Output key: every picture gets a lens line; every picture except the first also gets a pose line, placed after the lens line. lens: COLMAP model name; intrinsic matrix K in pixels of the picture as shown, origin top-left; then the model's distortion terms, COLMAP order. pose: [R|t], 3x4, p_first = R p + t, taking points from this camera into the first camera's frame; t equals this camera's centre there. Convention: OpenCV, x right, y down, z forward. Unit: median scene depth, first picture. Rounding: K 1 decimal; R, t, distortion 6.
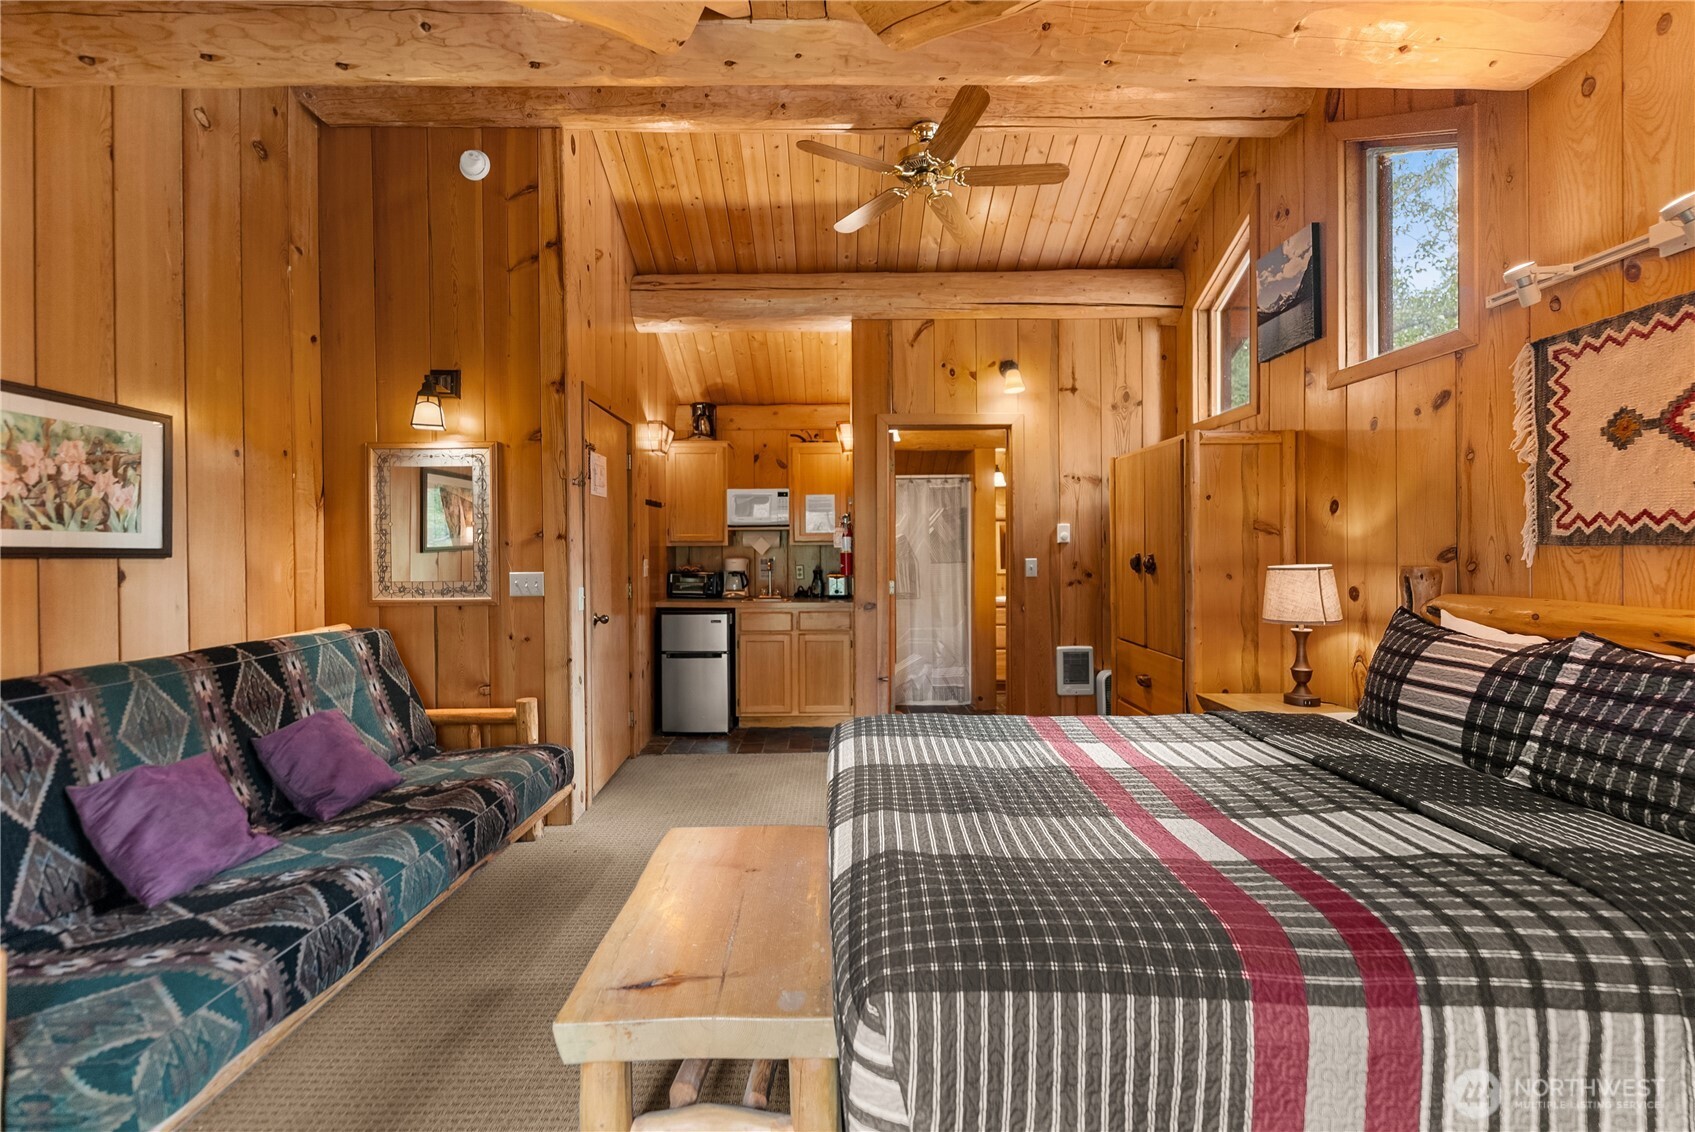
lens RADIAL K [[700.1, 0, 843.5], [0, 700.1, 552.7], [0, 0, 1]] dist [-0.000256, -0.000483]
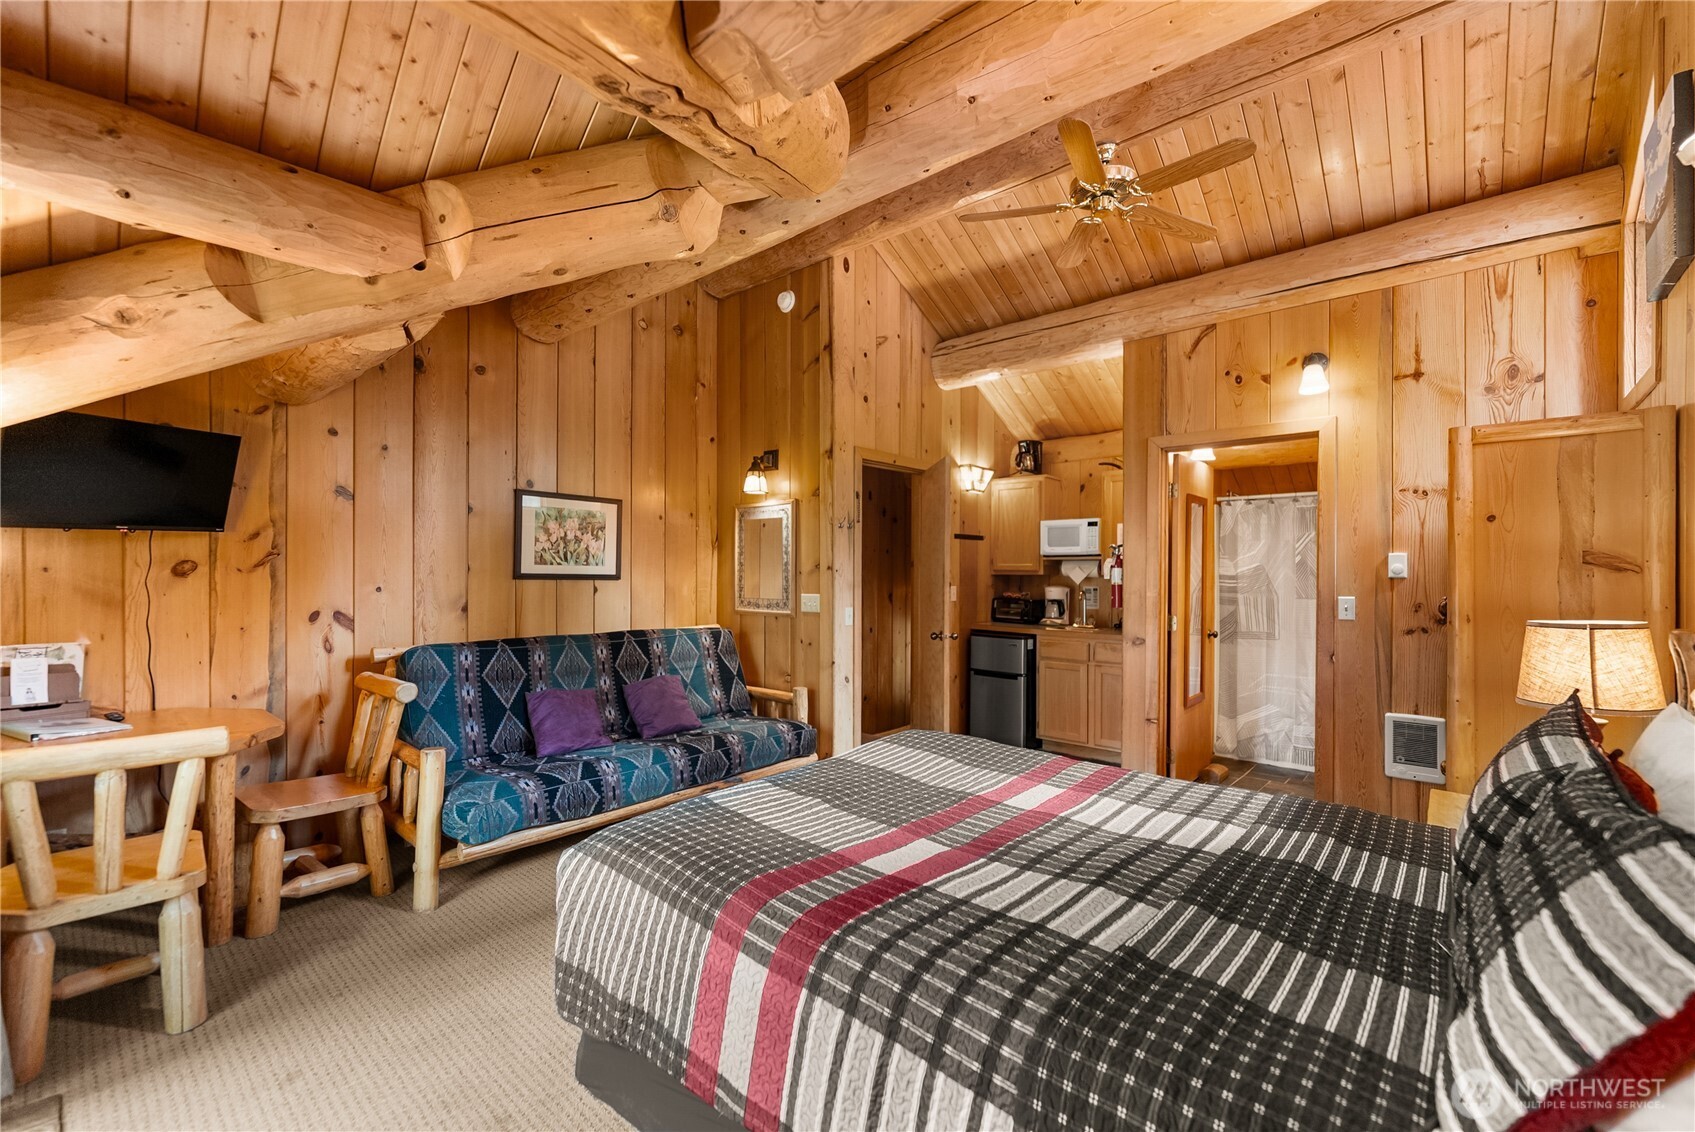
lens RADIAL K [[697.8, 0, 857.7], [0, 697.8, 572.0], [0, 0, 1]] dist [0.000127, -0.000302]
pose [[0.752008, 0.010281, -0.659073, 0.529020], [-0.014169, 0.999899, -0.000570, -0.016317], [0.659001, 0.009767, 0.752078, 0.054694]]
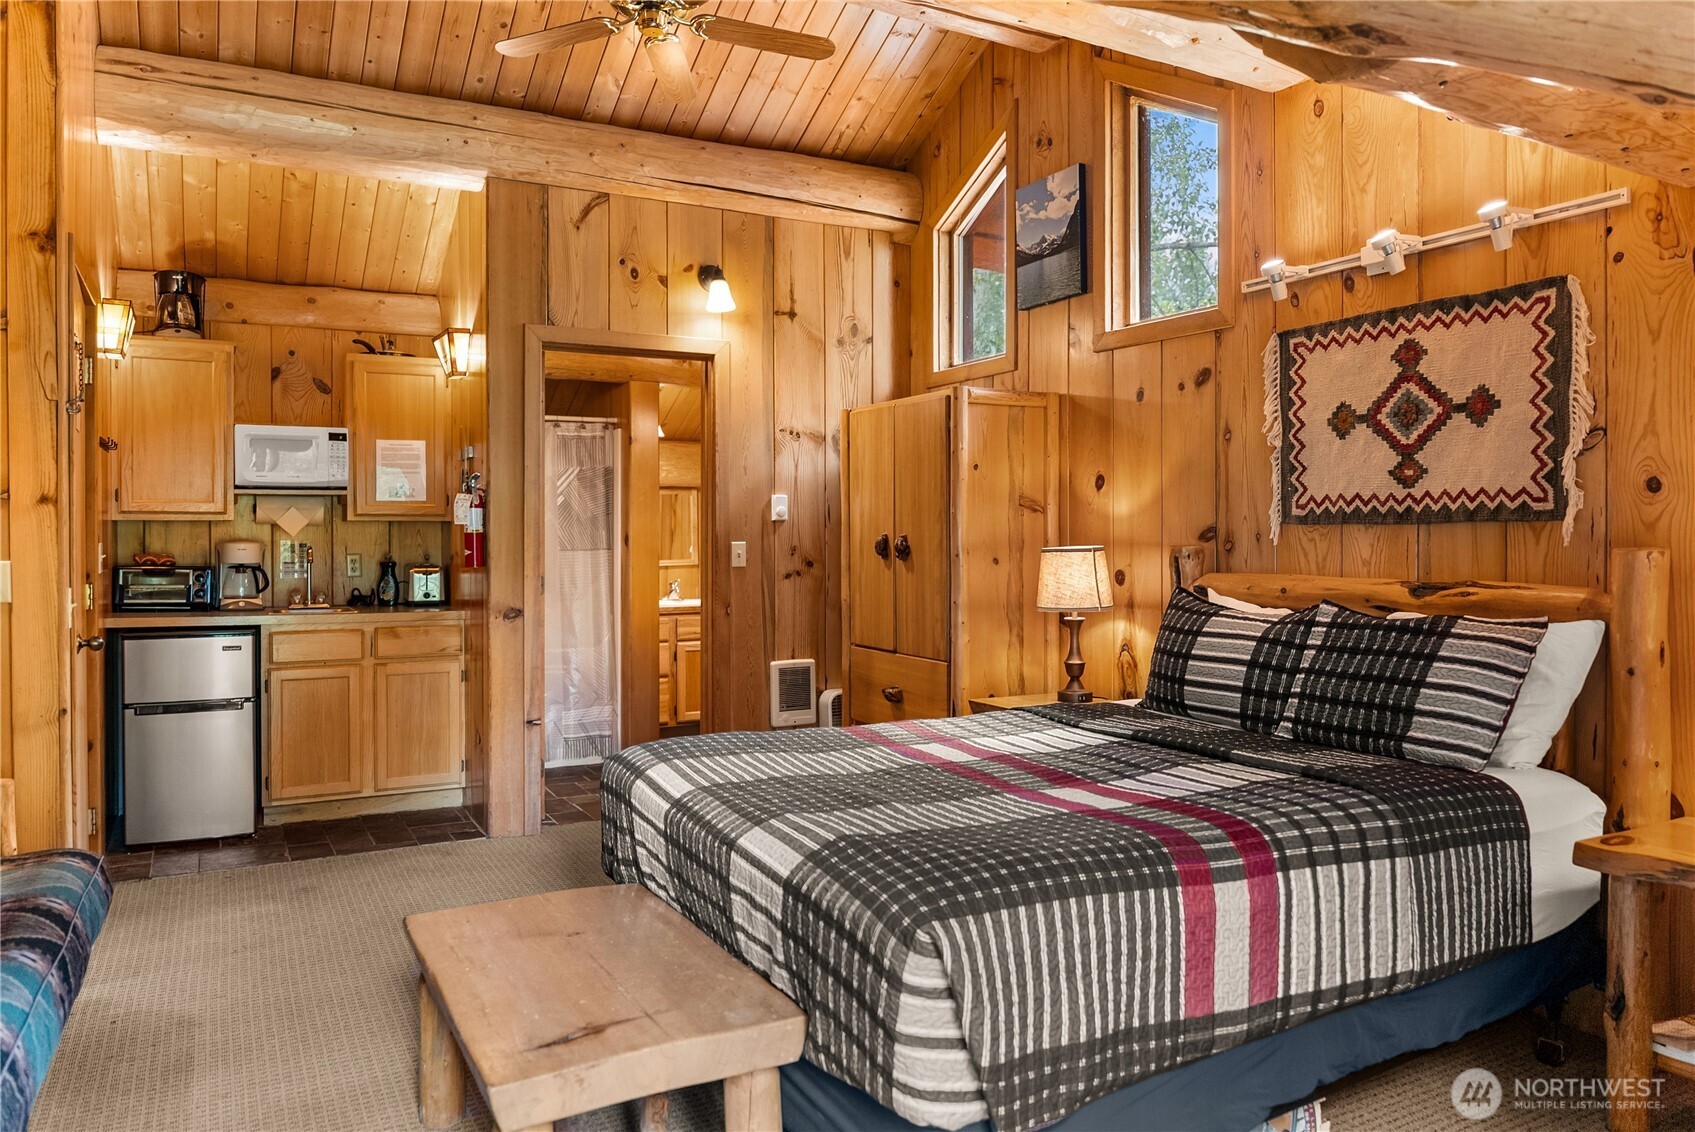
lens RADIAL K [[1165.4, 0, 845.7], [0, 1165.4, 540.2], [0, 0, 1]] dist [-0.011383, -0.005056]
pose [[0.882988, 0.002141, 0.469391, -0.285298], [-0.001847, 0.999998, -0.001088, 0.011197], [-0.469392, 0.000094, 0.882990, -0.168462]]
